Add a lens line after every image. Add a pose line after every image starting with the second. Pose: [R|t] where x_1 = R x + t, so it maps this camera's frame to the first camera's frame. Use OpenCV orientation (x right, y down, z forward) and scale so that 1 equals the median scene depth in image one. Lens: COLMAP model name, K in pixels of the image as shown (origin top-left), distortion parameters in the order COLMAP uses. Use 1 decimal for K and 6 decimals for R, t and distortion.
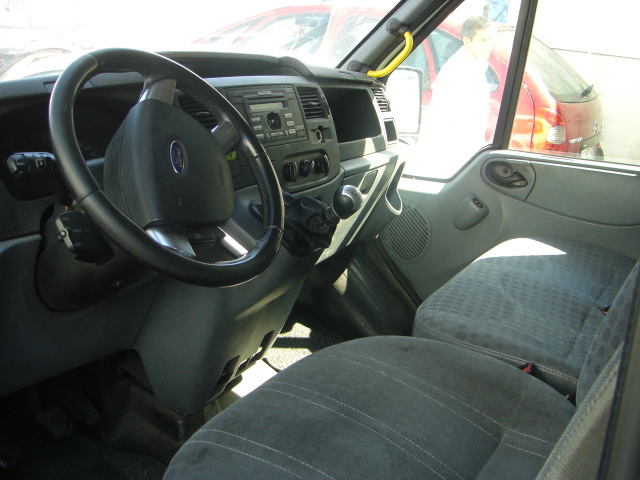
lens RADIAL K [[723.8, 0, 320.0], [0, 723.8, 240.0], [0, 0, 1]] dist [-0.208379, 0.223787]
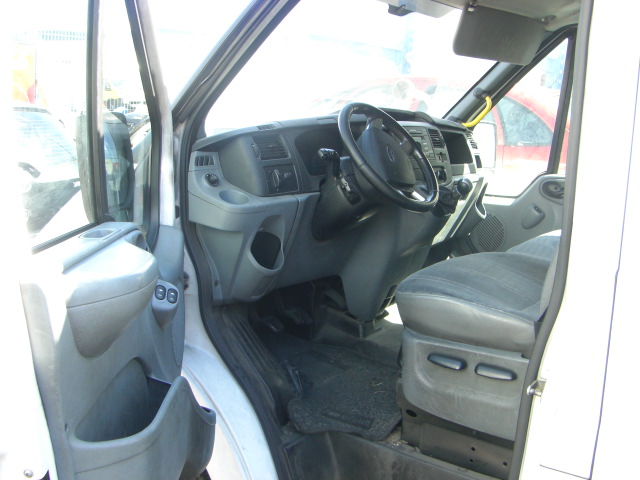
lens RADIAL K [[723.8, 0, 320.0], [0, 723.8, 240.0], [0, 0, 1]] dist [-0.208379, 0.223787]
pose [[0.996453, -0.002088, -0.084125, -0.110268], [-0.005802, 0.995608, -0.093437, 0.158990], [0.083951, 0.093593, 0.992065, -0.516623]]
